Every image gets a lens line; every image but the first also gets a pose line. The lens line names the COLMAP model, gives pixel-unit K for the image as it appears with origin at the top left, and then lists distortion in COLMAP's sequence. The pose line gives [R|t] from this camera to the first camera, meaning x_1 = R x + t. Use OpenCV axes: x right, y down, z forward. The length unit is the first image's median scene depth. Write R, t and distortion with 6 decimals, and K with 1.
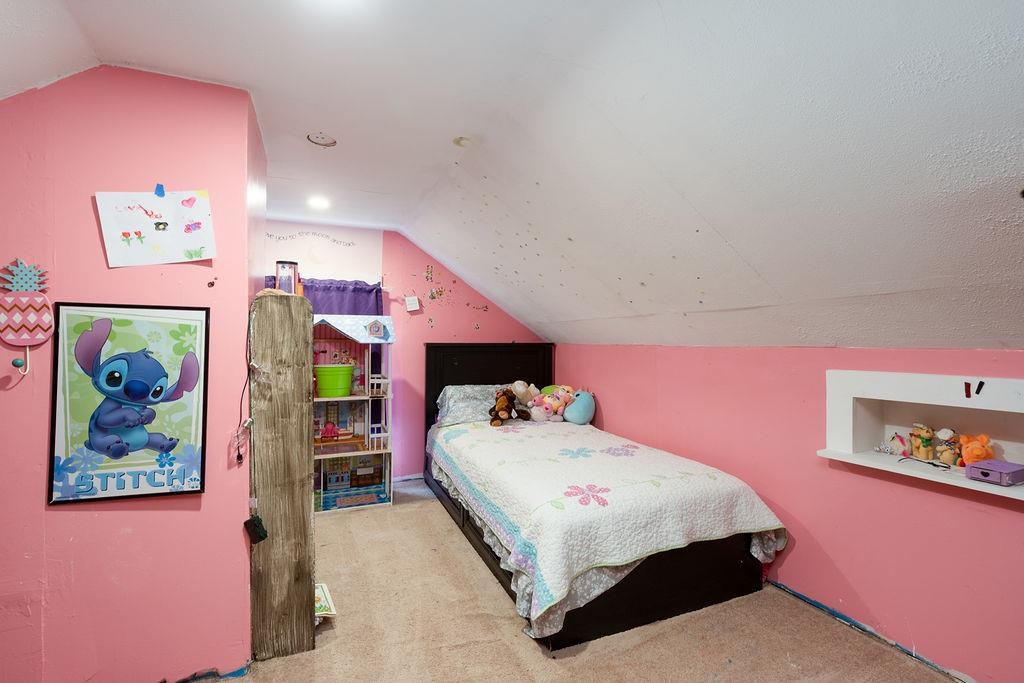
lens RADIAL K [[491.2, 0, 513.3], [0, 491.2, 343.1], [0, 0, 1]] dist [-0.000924, -0.000928]
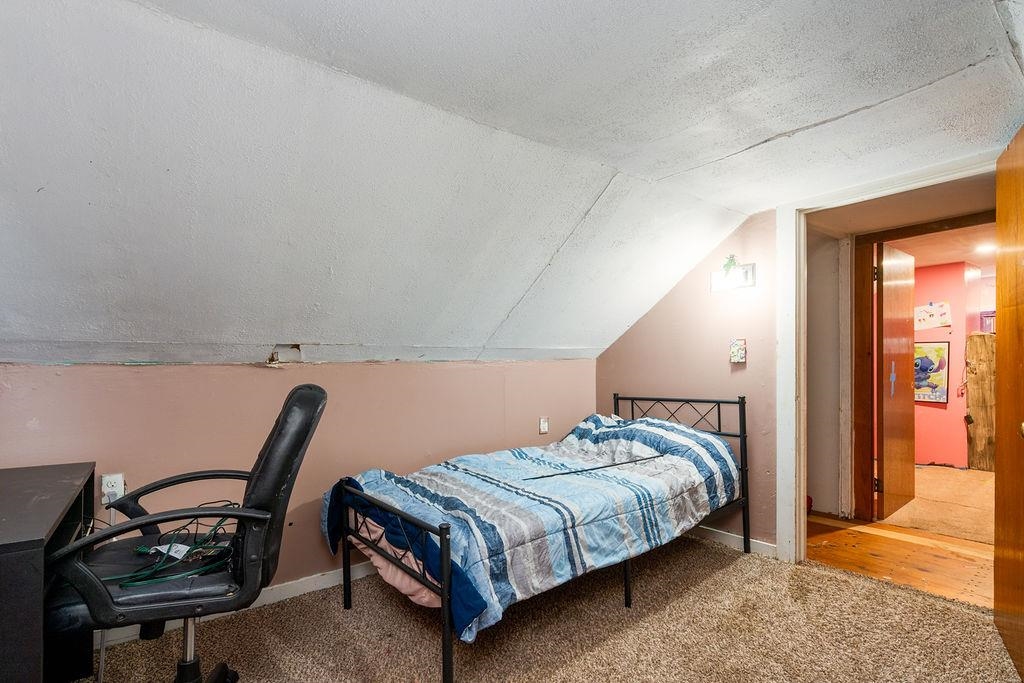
lens RADIAL K [[491.2, 0, 512.6], [0, 491.2, 367.1], [0, 0, 1]] dist [-0.000924, -0.000928]
pose [[0.276903, -0.004945, -0.960885, 1.404412], [0.004053, 0.999984, -0.003978, 0.079547], [0.960889, -0.002793, 0.276919, -2.212726]]
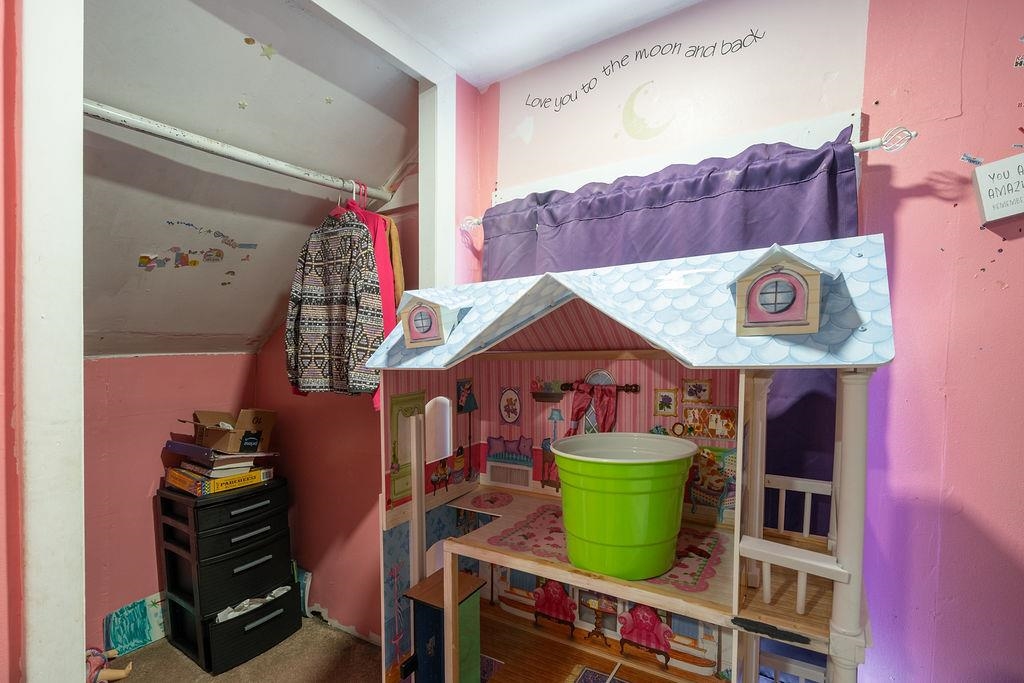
lens RADIAL K [[491.2, 0, 500.2], [0, 491.2, 387.0], [0, 0, 1]] dist [-0.000924, -0.000928]
pose [[0.564532, 0.048708, -0.823973, -0.177040], [0.011425, 0.997701, 0.066805, -0.006476], [0.825332, -0.047128, 0.562677, 0.795306]]
